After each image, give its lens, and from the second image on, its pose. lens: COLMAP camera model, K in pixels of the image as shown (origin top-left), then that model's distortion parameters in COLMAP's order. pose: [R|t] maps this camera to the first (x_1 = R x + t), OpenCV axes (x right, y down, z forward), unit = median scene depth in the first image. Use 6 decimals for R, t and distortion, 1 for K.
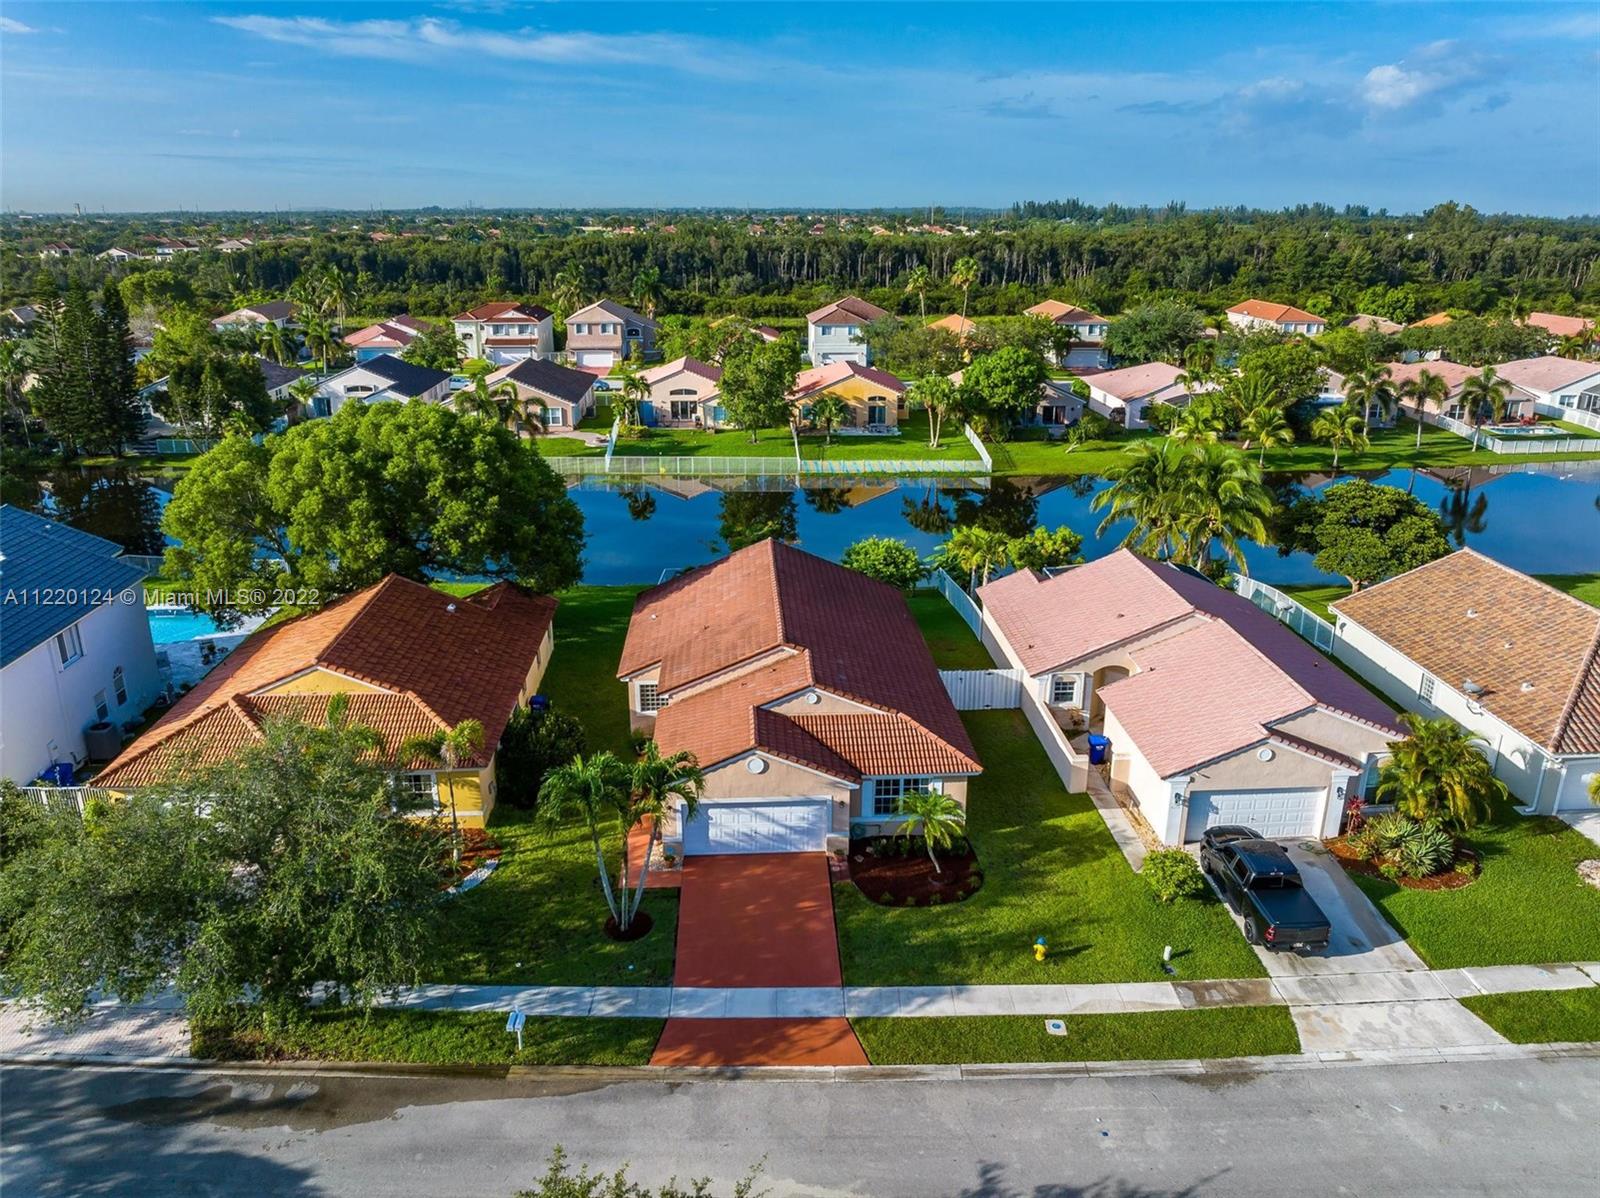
lens RADIAL K [[1125.8, 0, 800.0], [0, 1125.8, 599.0], [0, 0, 1]] dist [-0.042302, 0.005176]
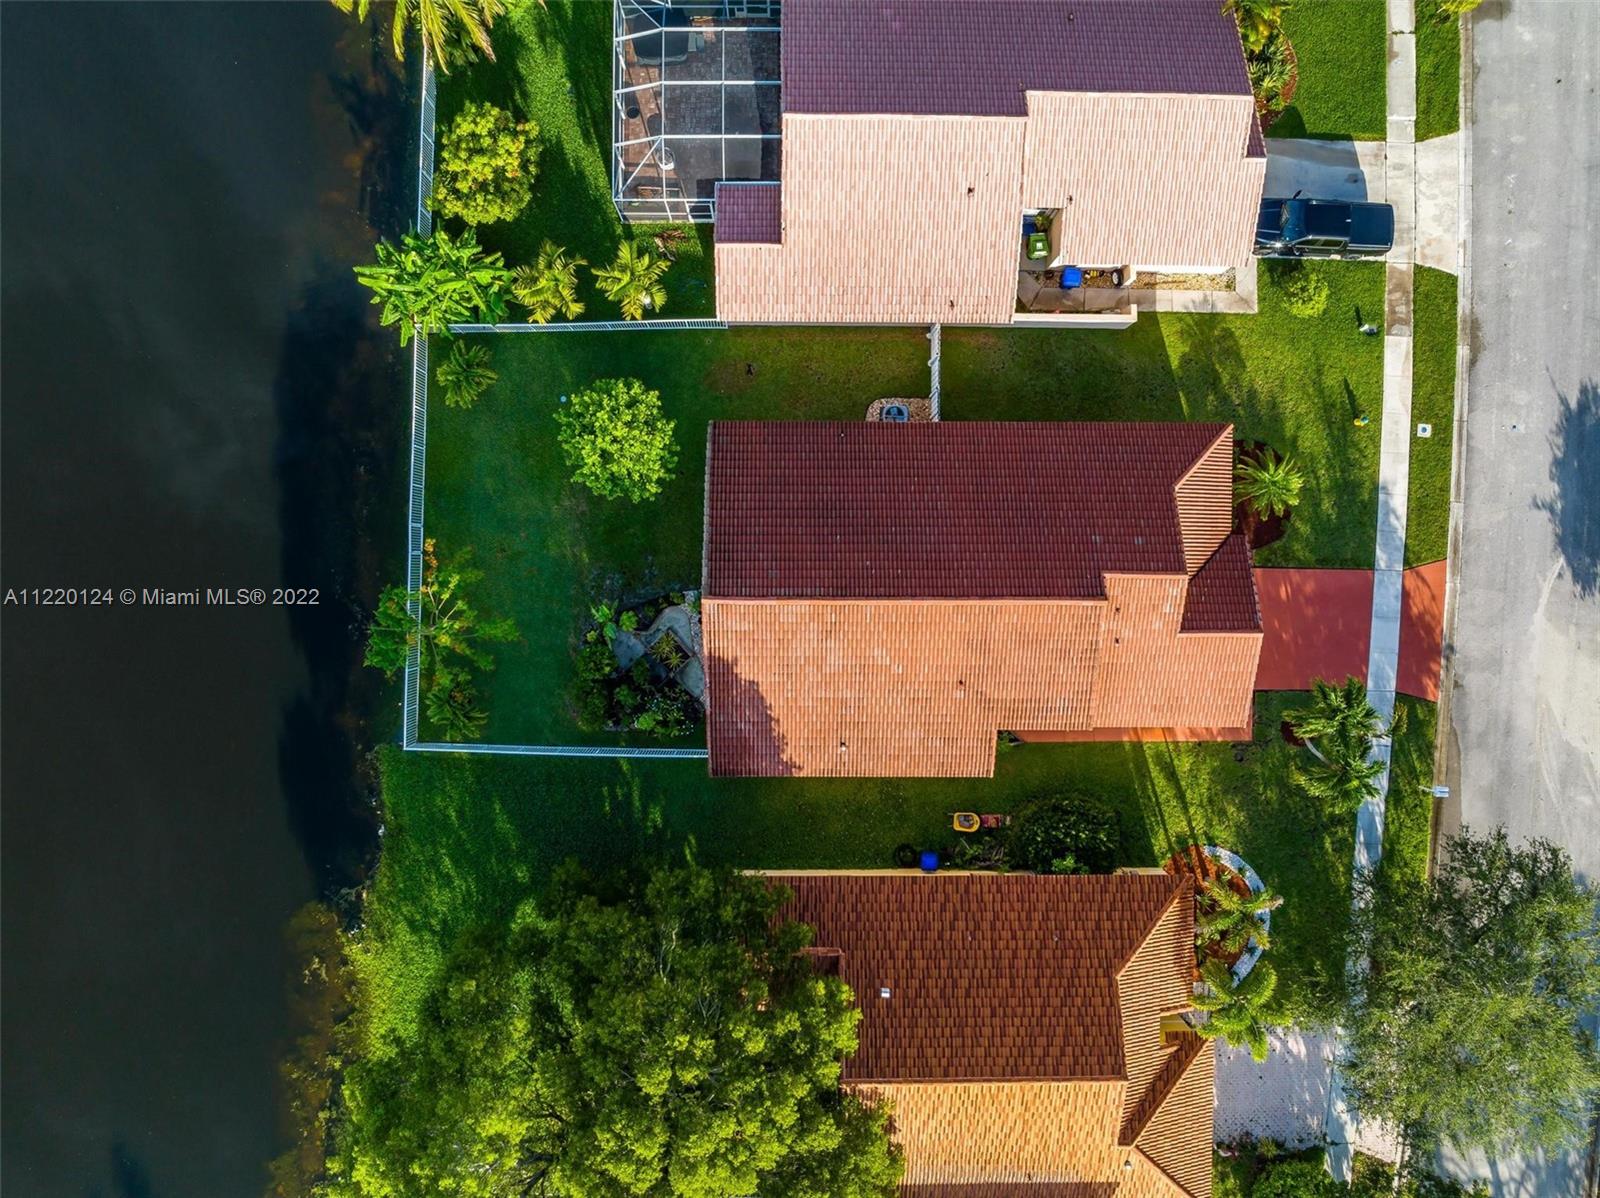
lens RADIAL K [[1125.8, 0, 800.0], [0, 1125.8, 599.0], [0, 0, 1]] dist [-0.042302, 0.005176]
pose [[0.061738, -0.998079, -0.005105, -0.028645], [0.322654, 0.015118, 0.946396, -0.997008], [-0.944501, -0.060076, 0.322968, 1.015023]]
